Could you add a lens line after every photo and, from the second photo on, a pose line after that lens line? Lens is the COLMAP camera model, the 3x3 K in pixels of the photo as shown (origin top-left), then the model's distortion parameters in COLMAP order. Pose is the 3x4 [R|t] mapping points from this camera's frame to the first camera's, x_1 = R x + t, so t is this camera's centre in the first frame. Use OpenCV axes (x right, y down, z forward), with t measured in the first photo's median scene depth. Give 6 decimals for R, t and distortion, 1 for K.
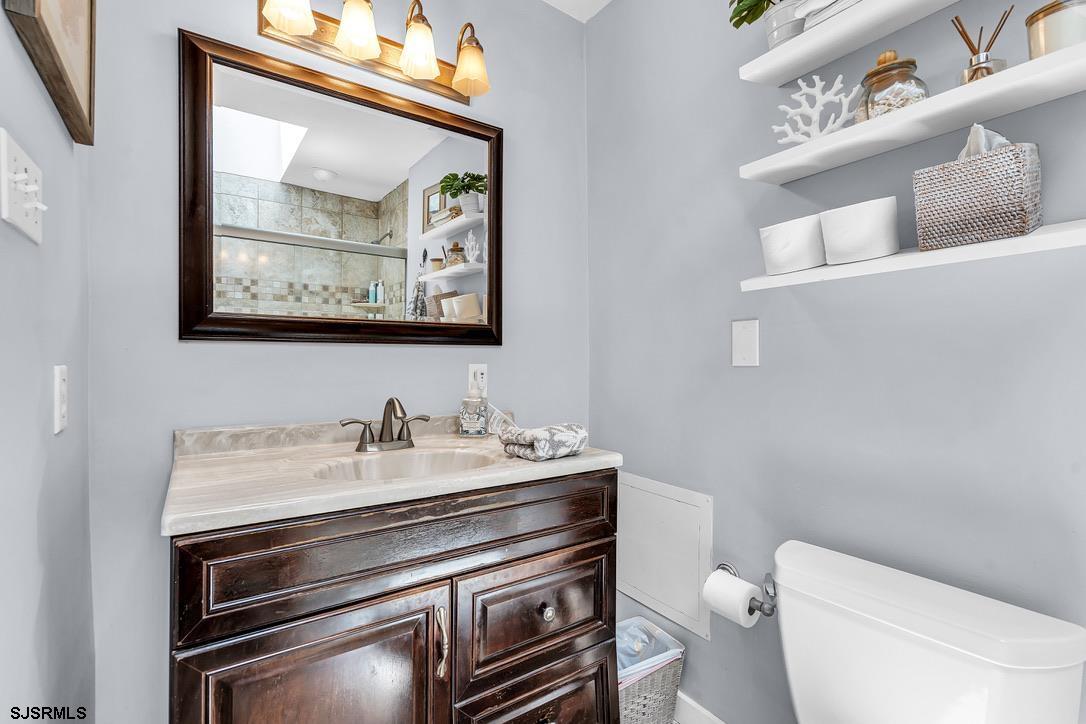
lens RADIAL K [[492.8, 0, 544.5], [0, 492.8, 366.2], [0, 0, 1]] dist [-0.001523, 0.000088]
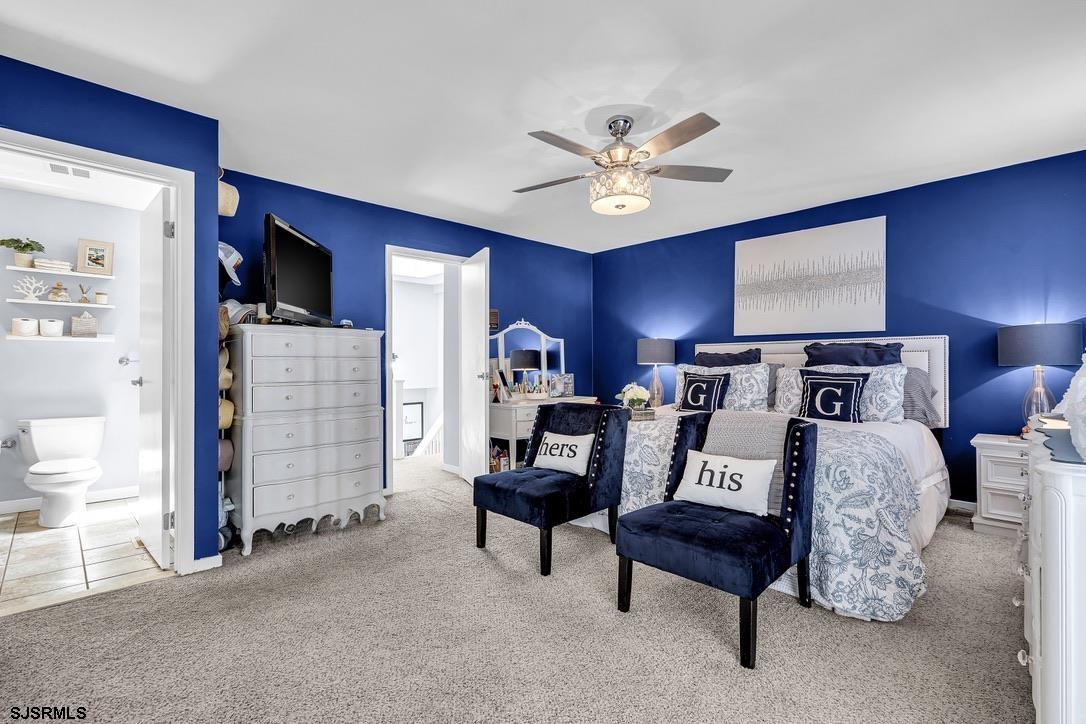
lens RADIAL K [[492.8, 0, 544.5], [0, 492.8, 366.2], [0, 0, 1]] dist [-0.001523, 0.000088]
pose [[-0.171506, -0.000644, 0.985183, -3.410682], [0.004245, 0.999990, 0.001392, 0.019425], [-0.985174, 0.004421, -0.171502, -1.877559]]
